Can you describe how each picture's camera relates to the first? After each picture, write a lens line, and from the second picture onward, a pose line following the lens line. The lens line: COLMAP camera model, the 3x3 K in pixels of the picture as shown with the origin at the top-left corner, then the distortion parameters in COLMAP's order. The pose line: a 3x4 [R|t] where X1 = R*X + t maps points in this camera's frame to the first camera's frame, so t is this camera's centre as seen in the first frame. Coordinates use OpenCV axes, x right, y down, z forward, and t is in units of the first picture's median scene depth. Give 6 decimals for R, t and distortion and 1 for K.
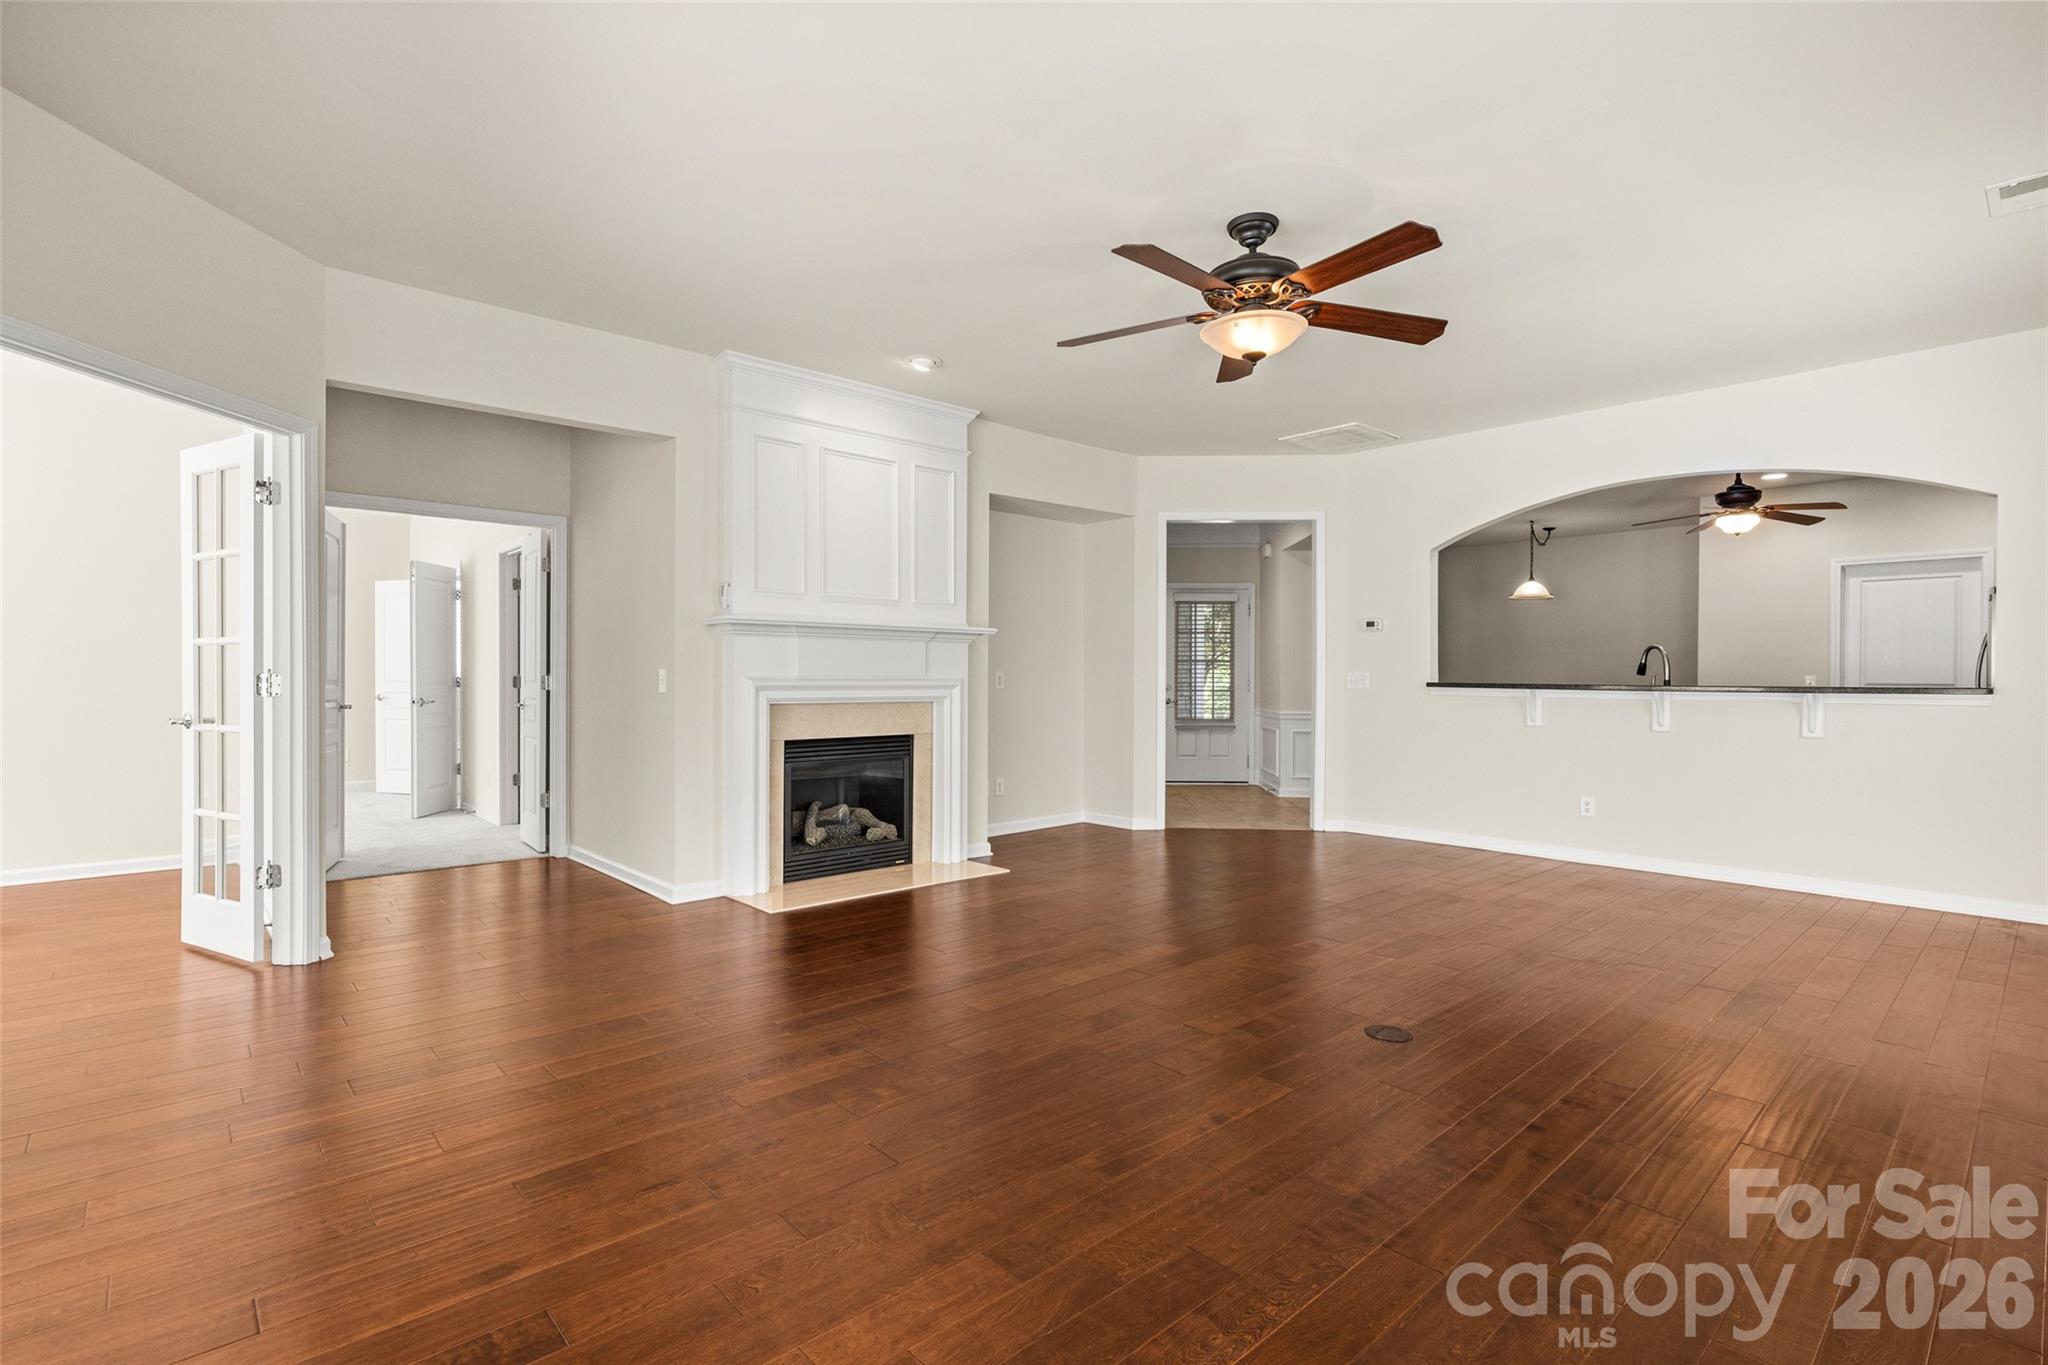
lens RADIAL K [[961.9, 0, 1024.0], [0, 961.9, 682.5], [0, 0, 1]] dist [-0.013821, 0.000524]
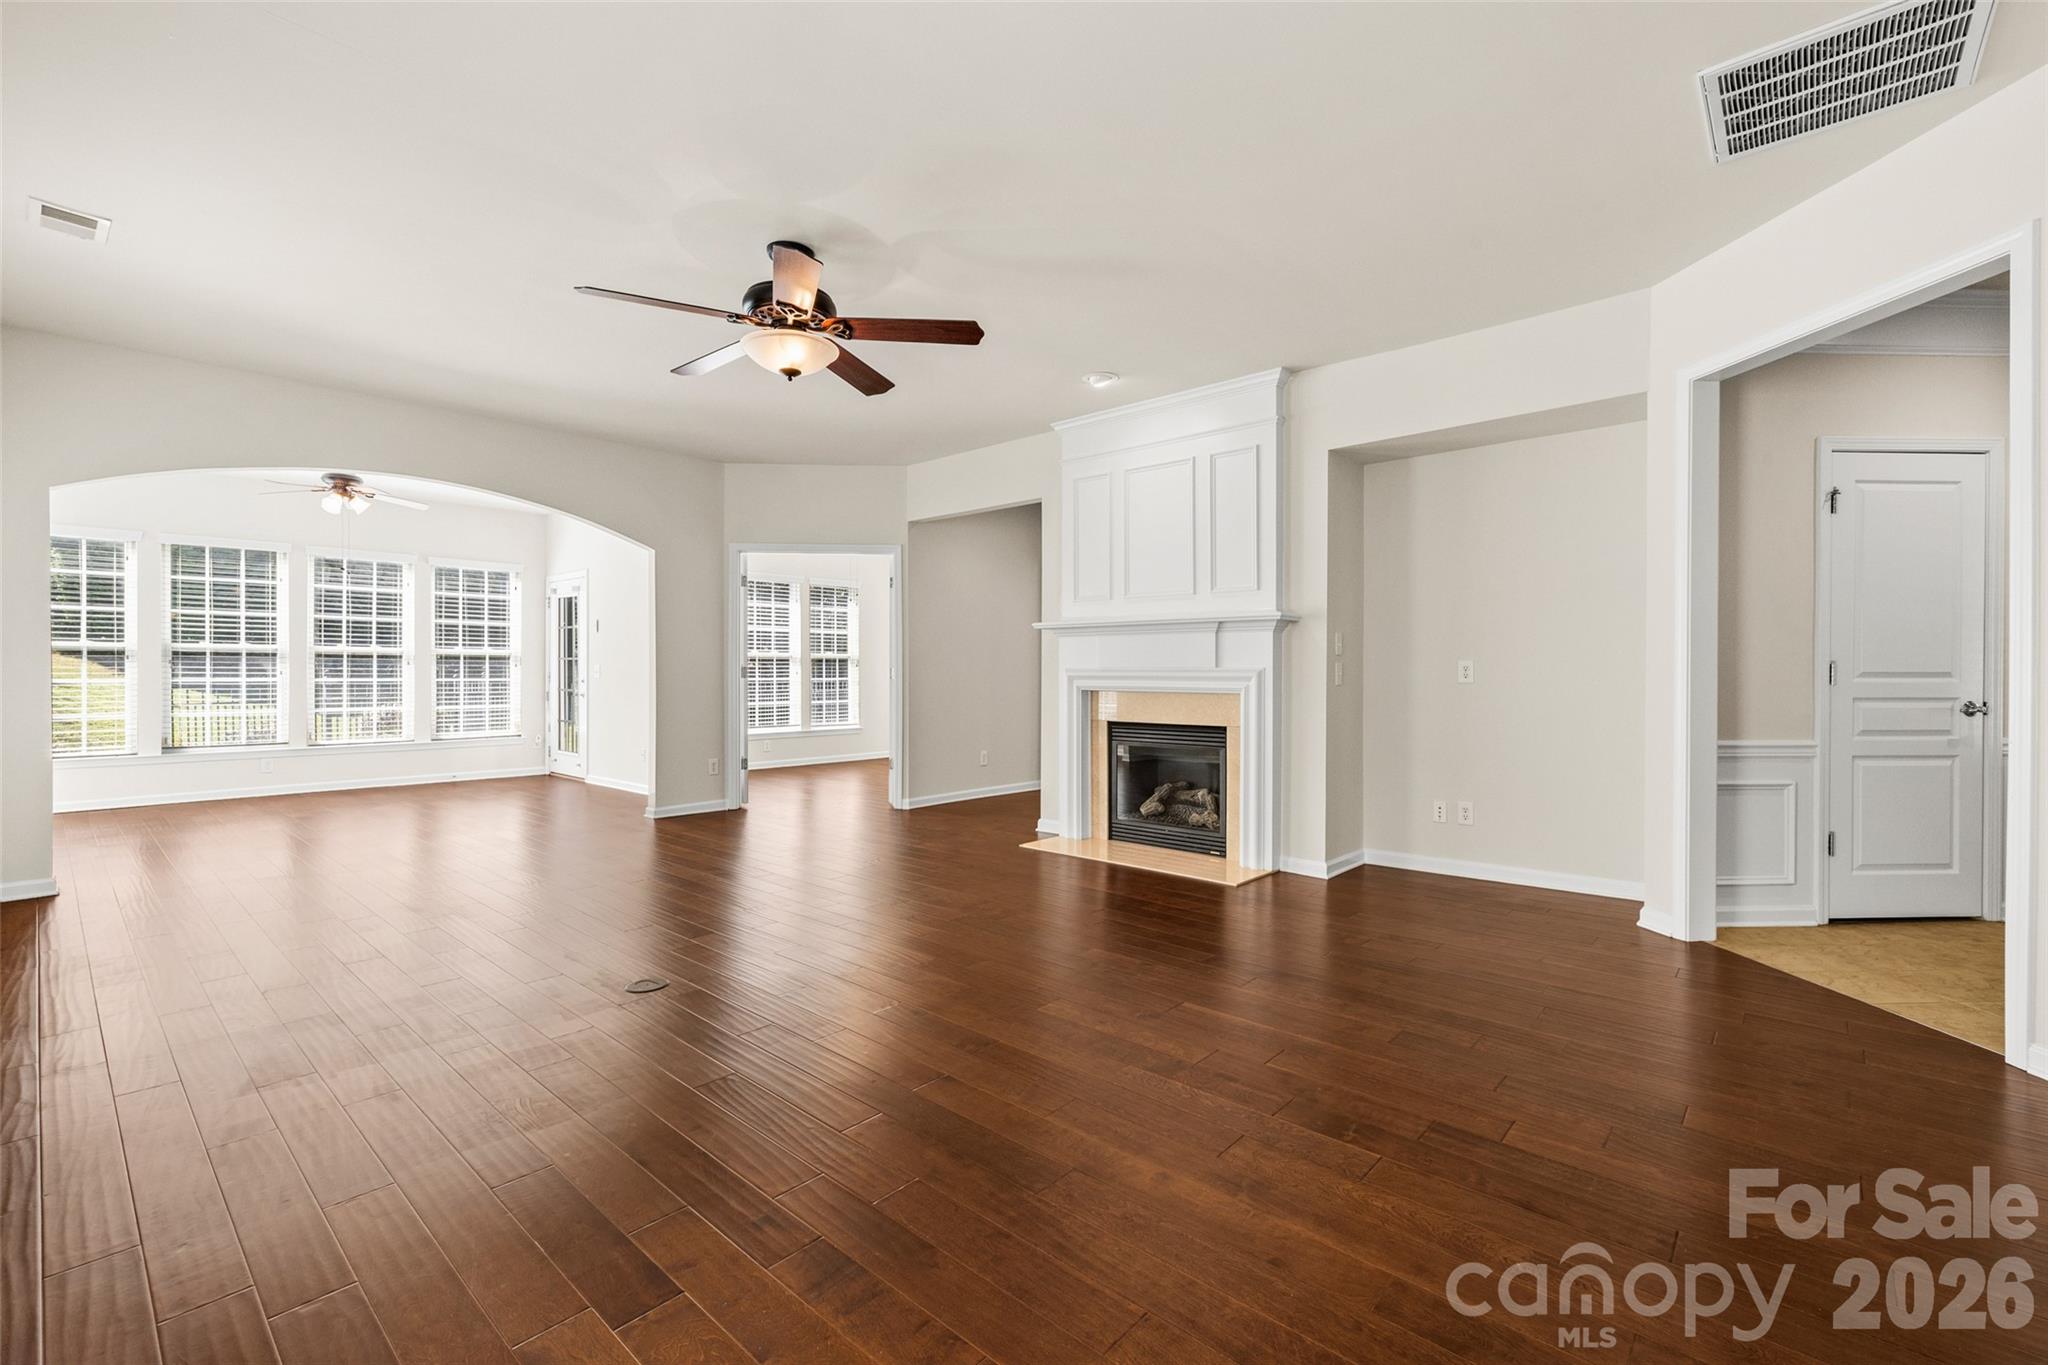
lens RADIAL K [[896.9, 0, 1024.0], [0, 896.9, 682.5], [0, 0, 1]] dist [0.011220, 0.000137]
pose [[0.109593, 0.011924, -0.993905, 0.778754], [-0.006662, 0.999914, 0.011261, -0.000032], [0.993954, 0.005387, 0.109663, 0.699714]]
